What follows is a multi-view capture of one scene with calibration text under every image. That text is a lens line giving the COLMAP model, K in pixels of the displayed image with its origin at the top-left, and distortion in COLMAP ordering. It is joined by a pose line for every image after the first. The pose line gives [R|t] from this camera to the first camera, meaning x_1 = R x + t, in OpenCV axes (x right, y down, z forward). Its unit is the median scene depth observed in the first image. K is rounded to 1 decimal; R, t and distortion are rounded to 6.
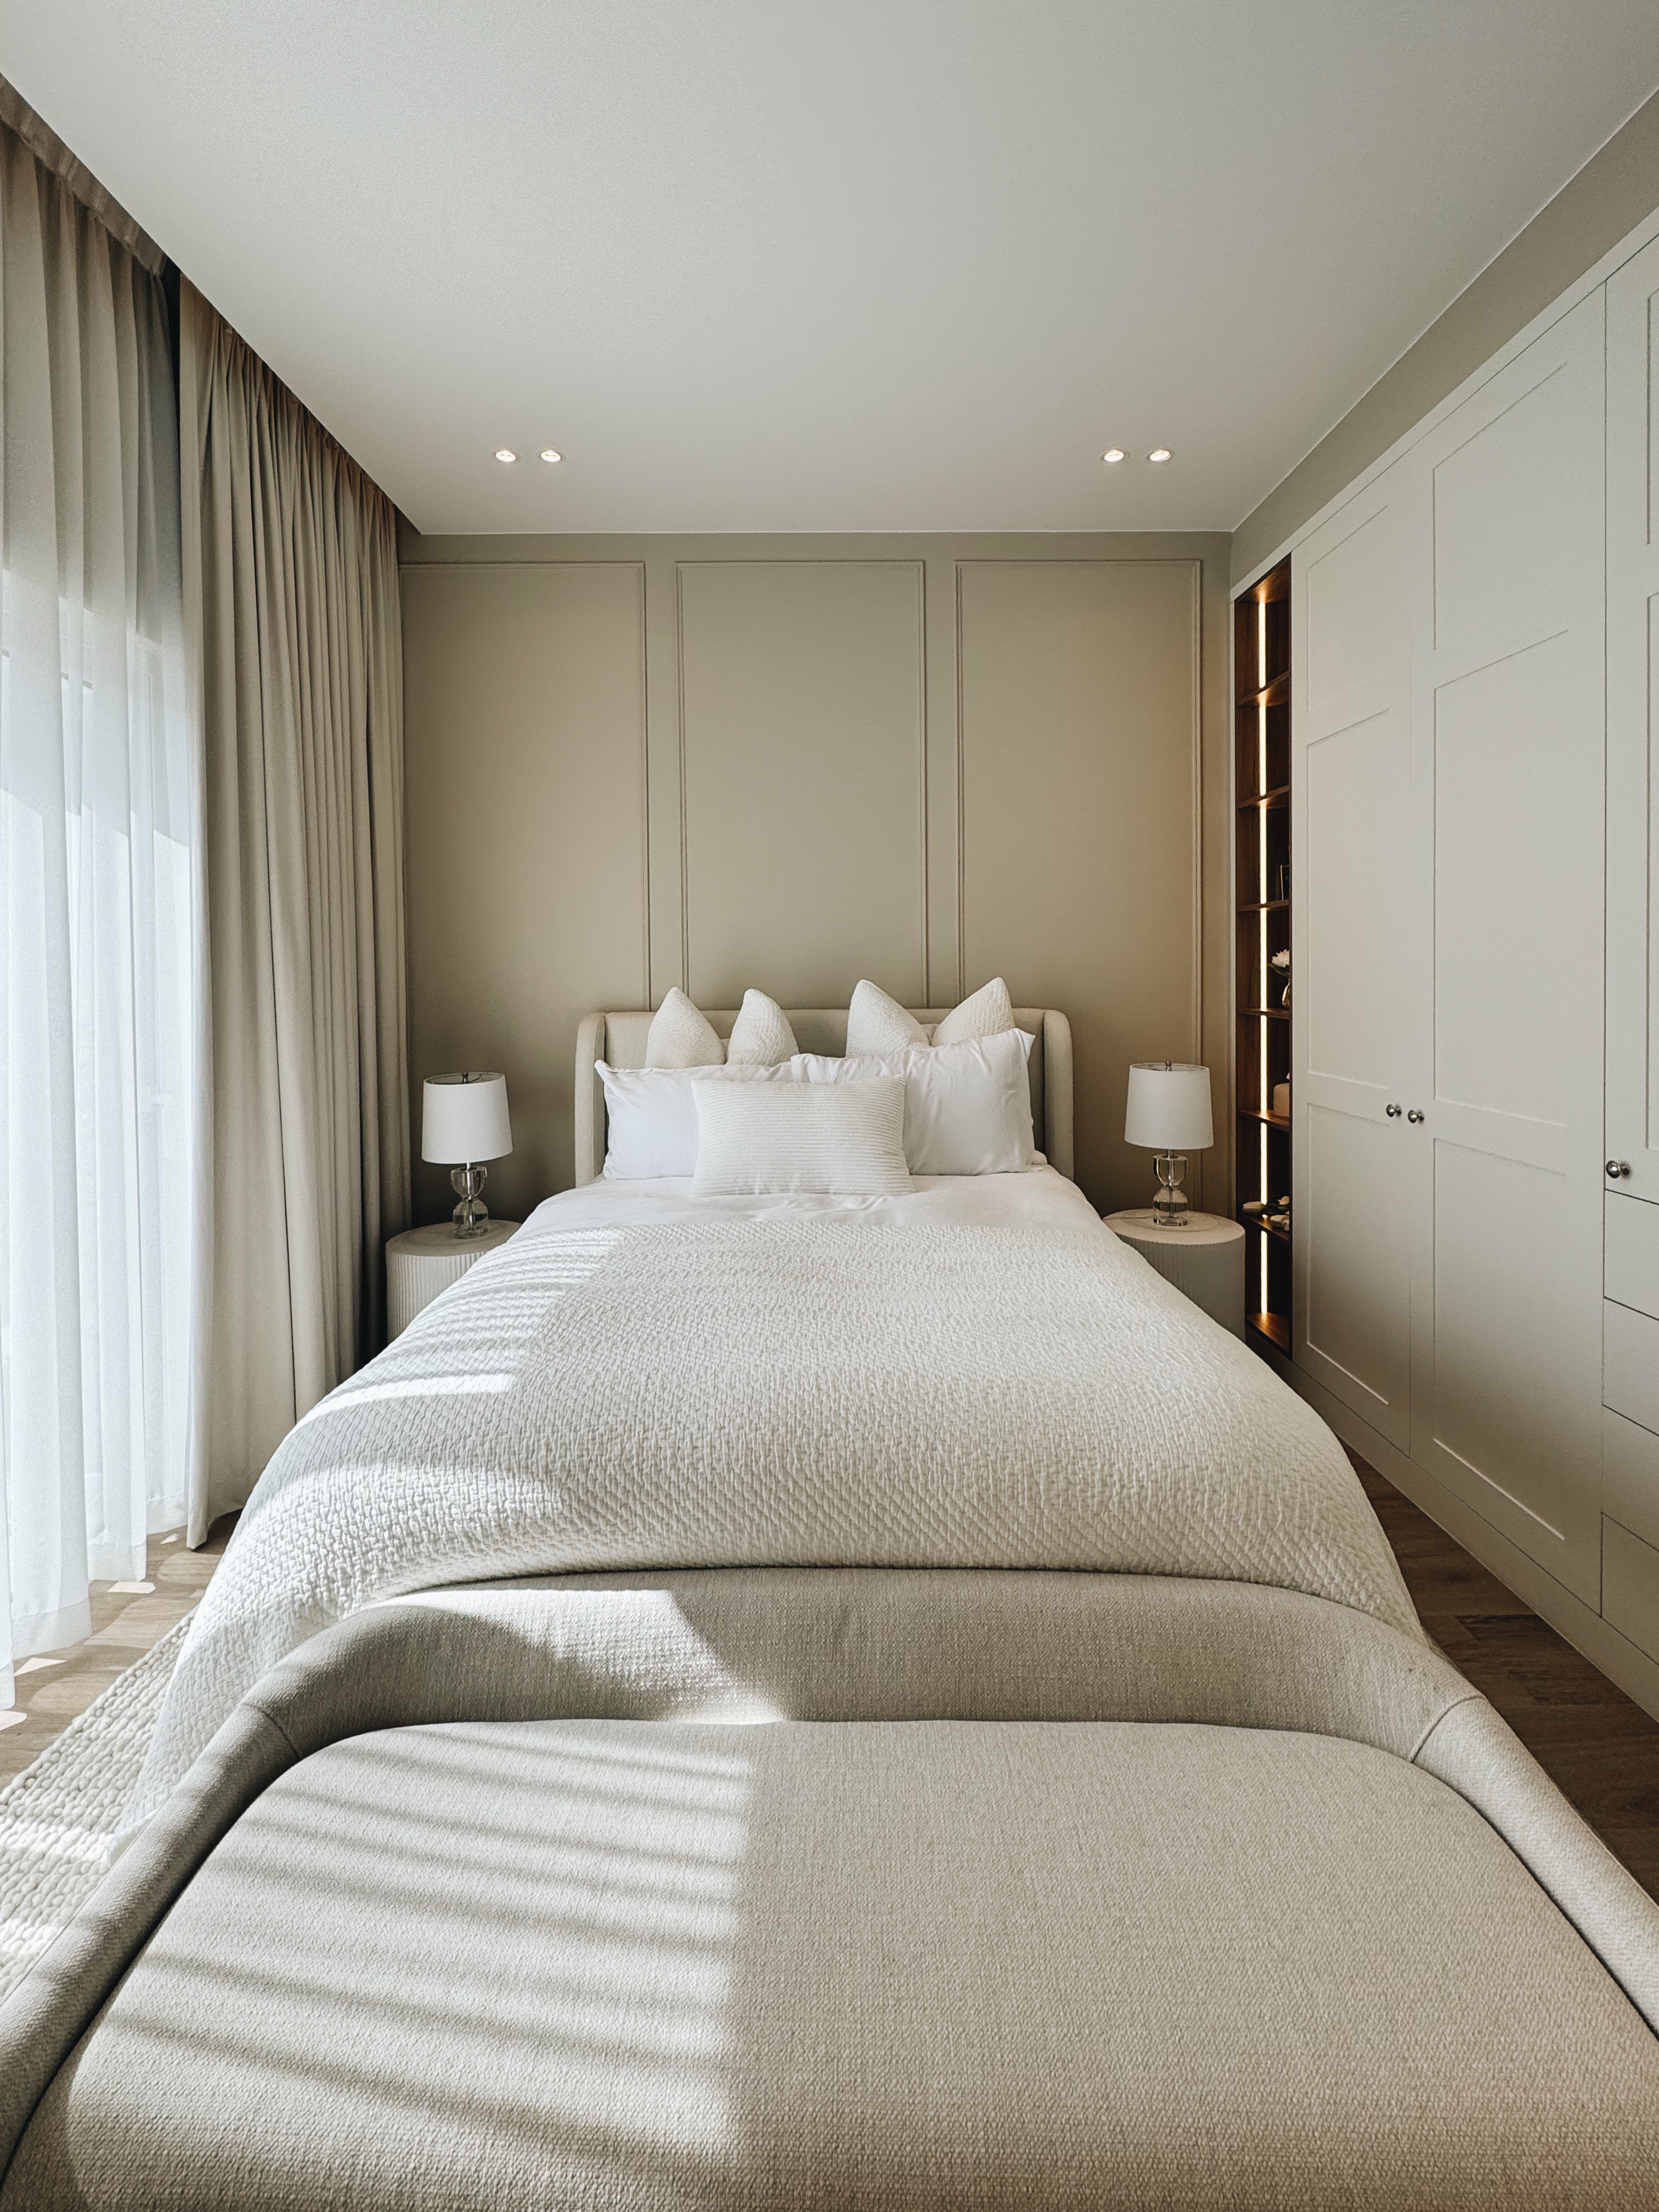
lens RADIAL K [[998.4, 0, 808.2], [0, 998.4, 981.3], [0, 0, 1]] dist [-0.003873, -0.000343]
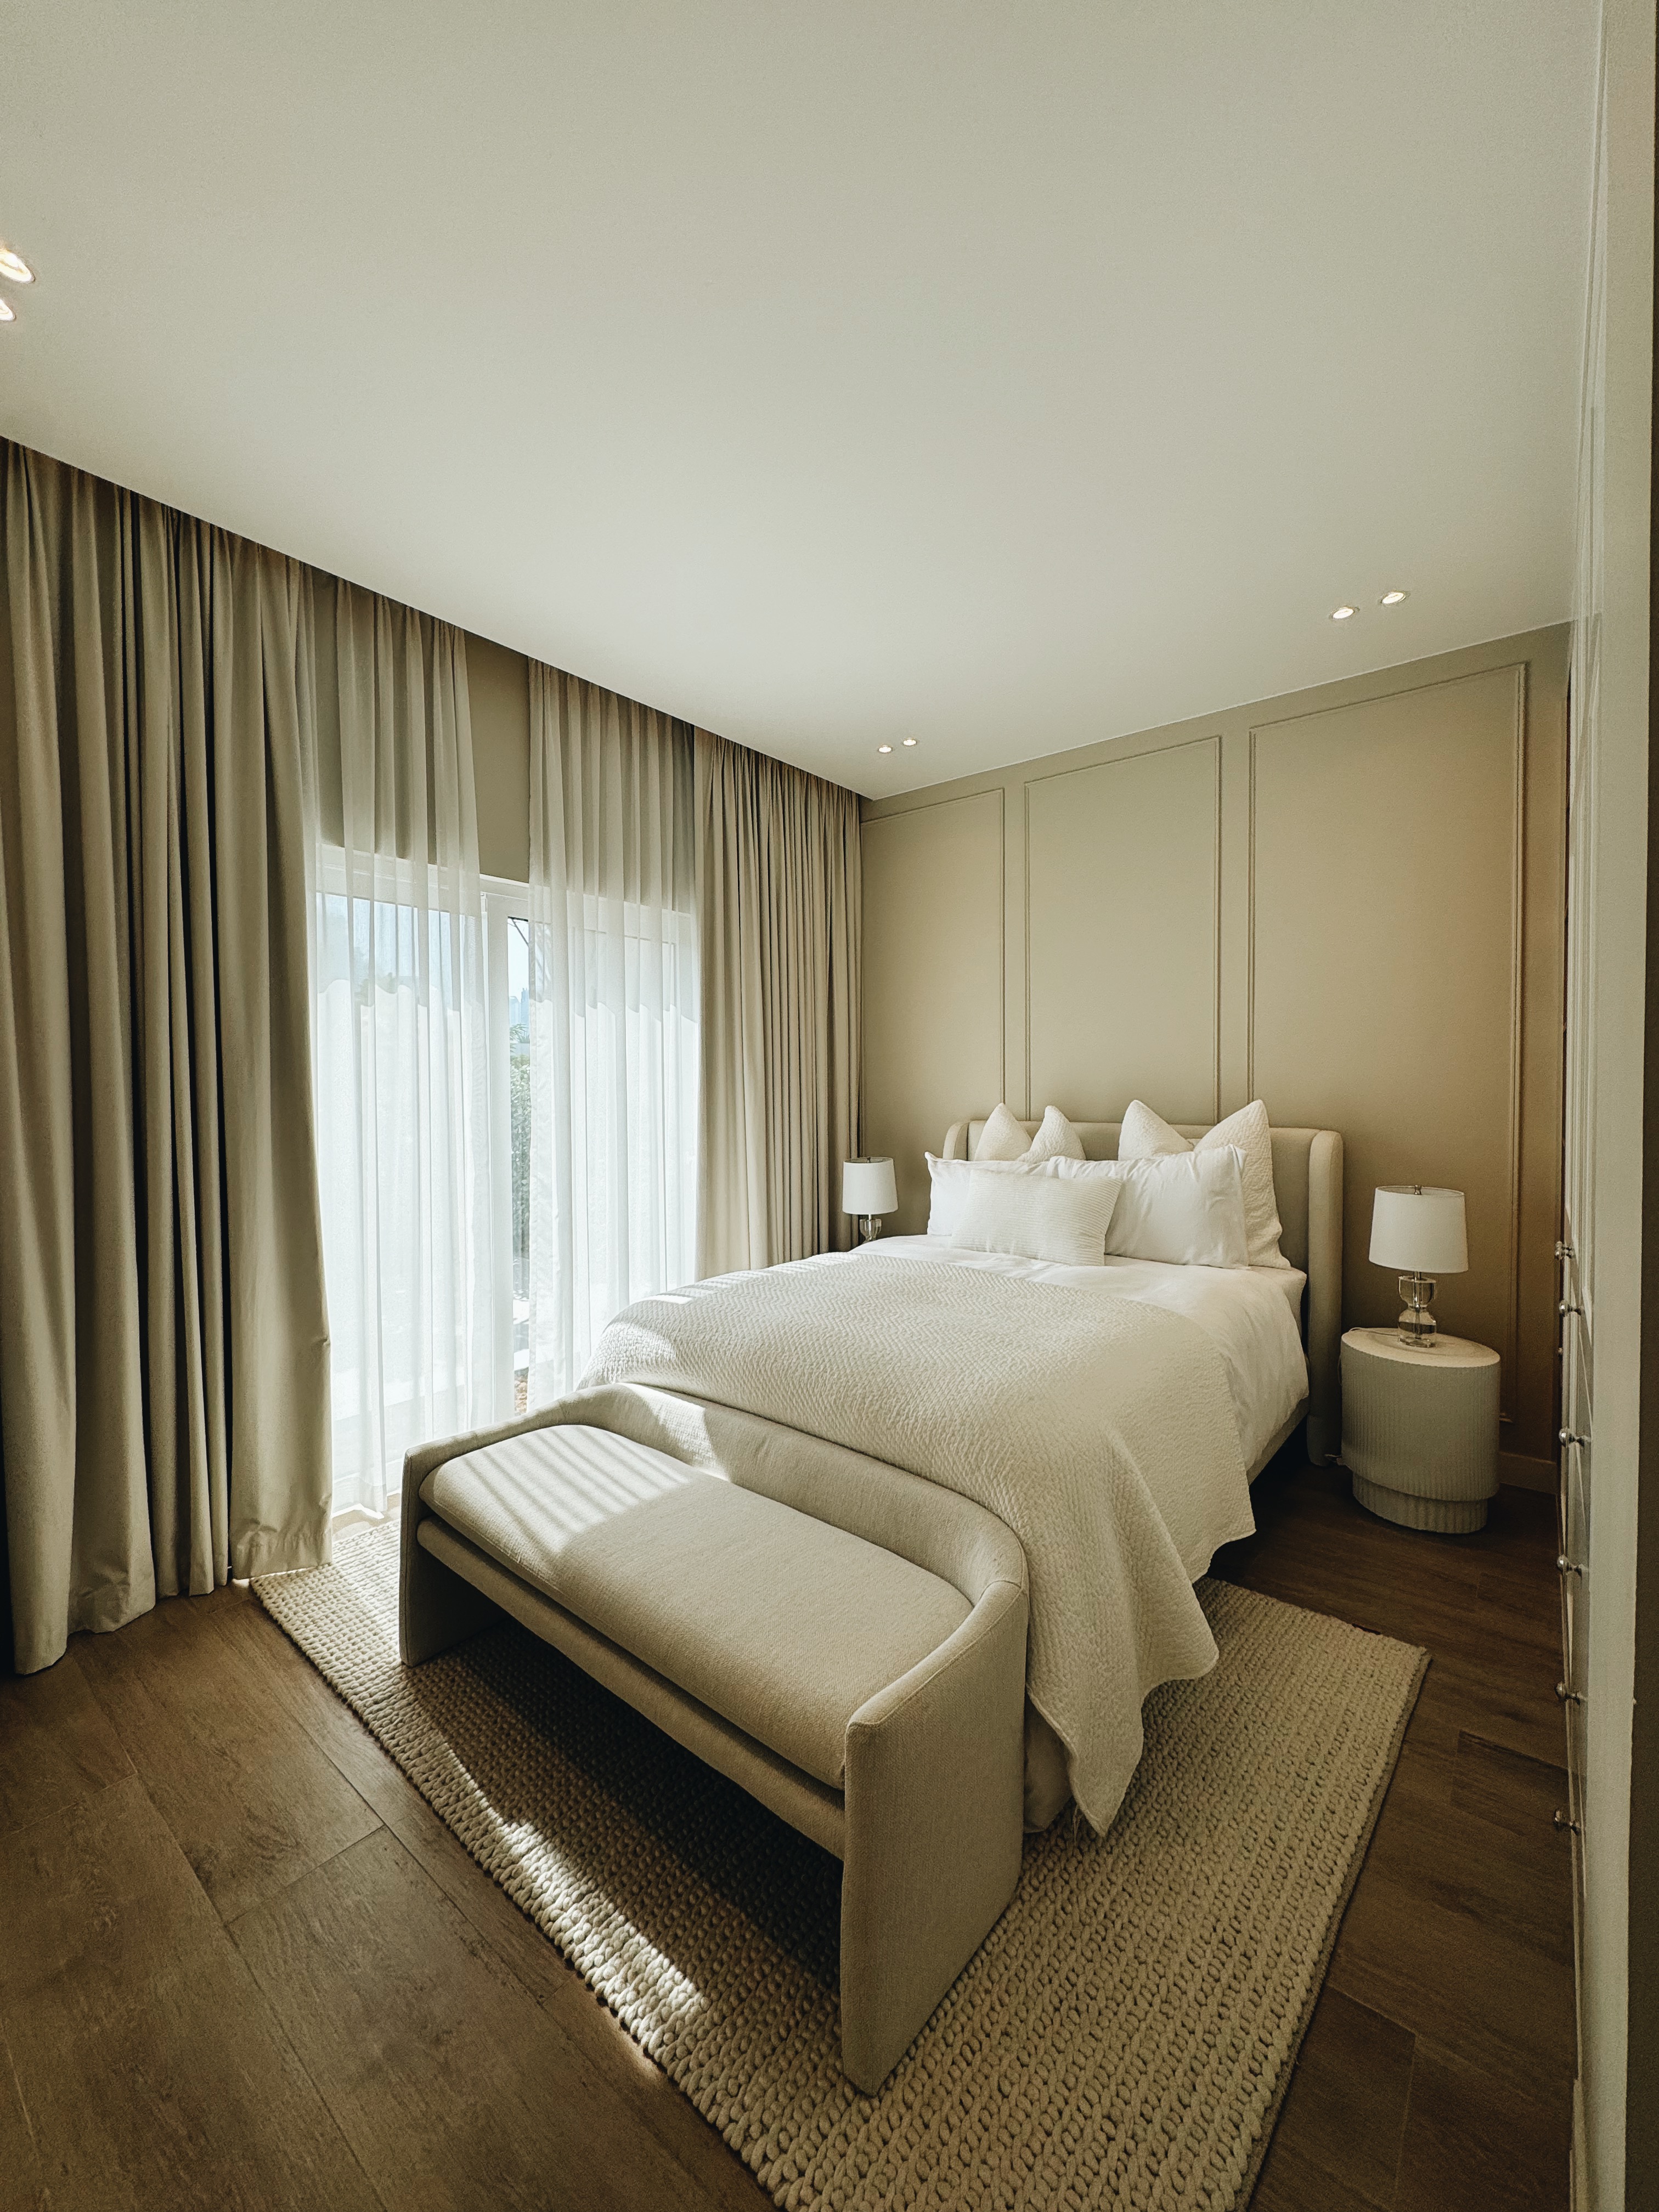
lens RADIAL K [[886.0, 0, 830.9], [0, 886.0, 1105.8], [0, 0, 1]] dist [-0.011699, -0.000322]
pose [[0.764585, 0.020568, -0.644195, 1.145880], [-0.011035, 0.999762, 0.018823, -0.027044], [0.644429, -0.007283, 0.764630, -0.176811]]
